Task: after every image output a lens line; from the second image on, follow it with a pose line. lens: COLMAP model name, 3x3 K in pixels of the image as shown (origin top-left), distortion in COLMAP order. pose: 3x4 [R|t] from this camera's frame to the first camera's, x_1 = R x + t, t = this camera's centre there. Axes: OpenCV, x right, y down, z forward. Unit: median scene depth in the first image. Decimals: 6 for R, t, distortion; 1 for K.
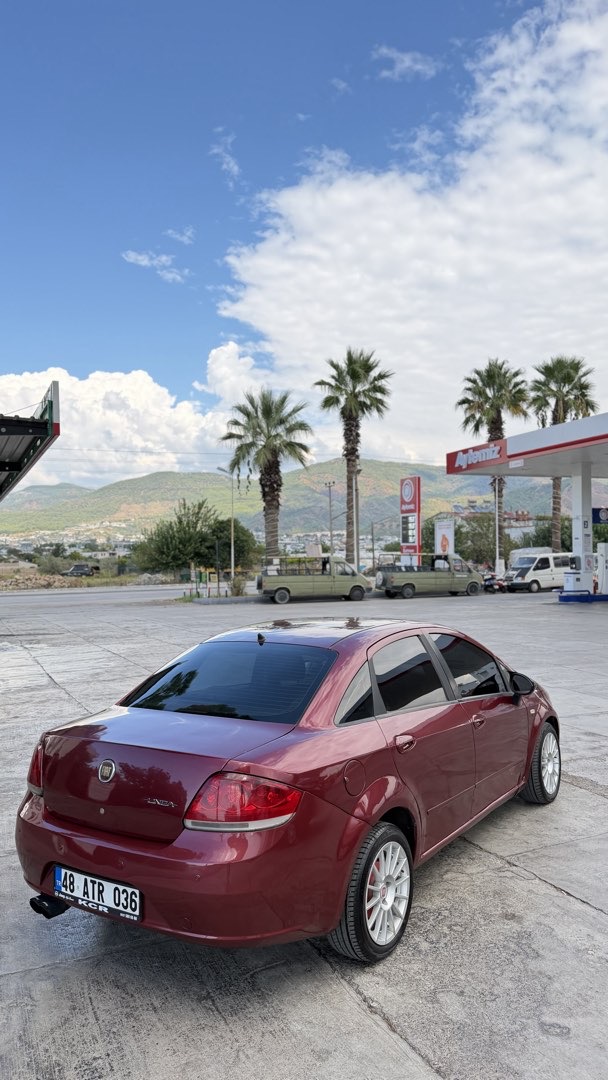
lens RADIAL K [[759.7, 0, 304.0], [0, 759.7, 540.0], [0, 0, 1]] dist [0.139228, -0.250627]
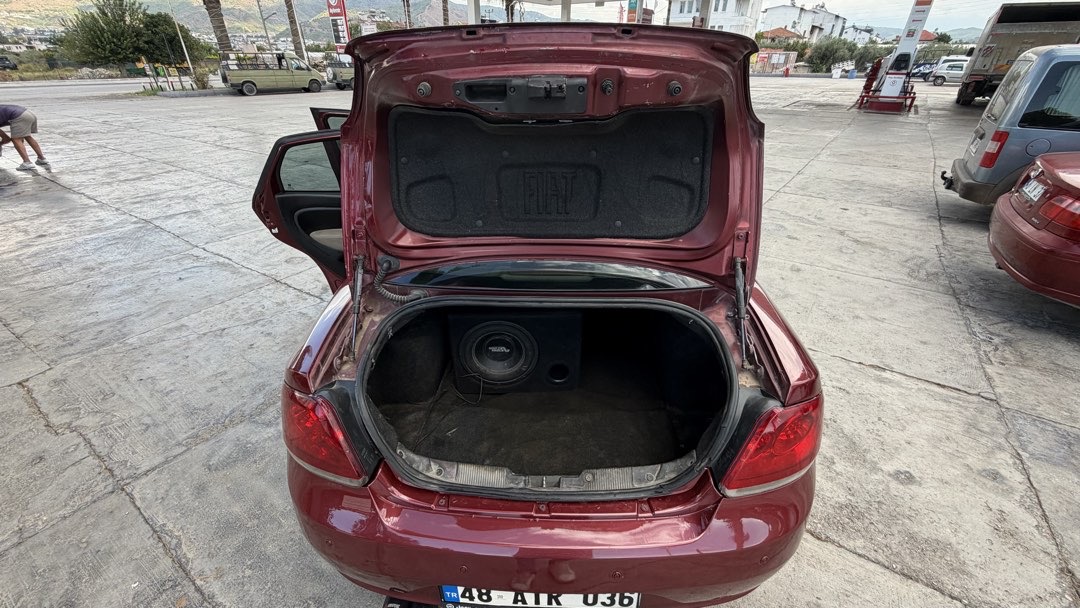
lens RADIAL K [[434.3, 0, 536.4], [0, 434.3, 305.3], [0, 0, 1]] dist [0.001749, 0.000267]
pose [[0.855419, -0.240736, 0.458590, -0.035651], [-0.028031, 0.862601, 0.505107, 0.006739], [-0.517178, -0.444933, 0.731137, 0.080153]]
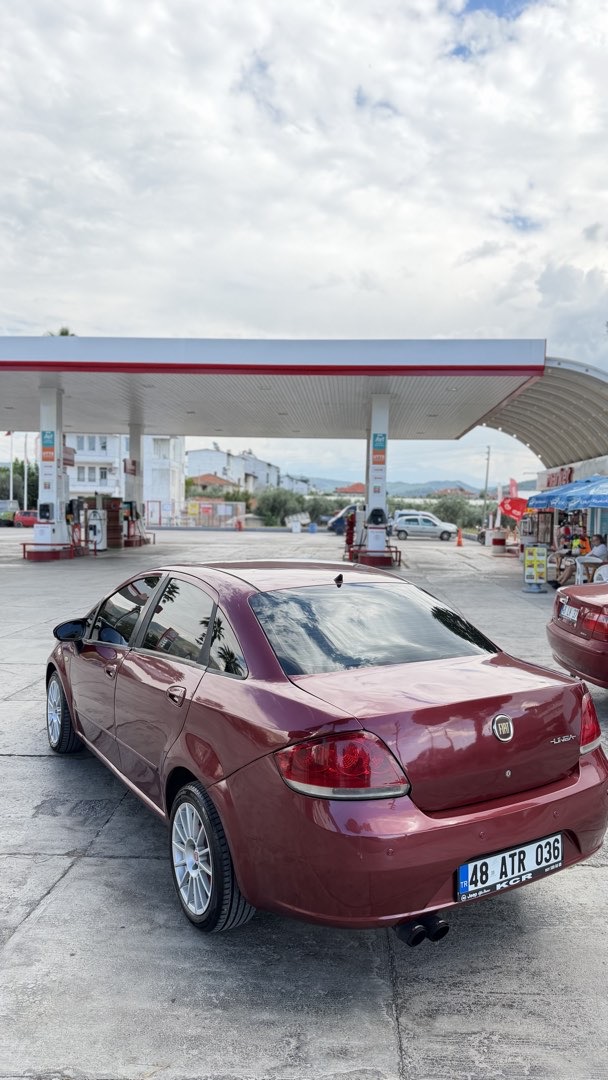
lens RADIAL K [[759.7, 0, 304.0], [0, 759.7, 540.0], [0, 0, 1]] dist [0.139228, -0.250627]
pose [[0.430497, -0.011765, 0.902515, -0.108928], [-0.046034, 0.998328, 0.034972, 0.006572], [-0.901417, -0.056602, 0.429236, 0.081185]]
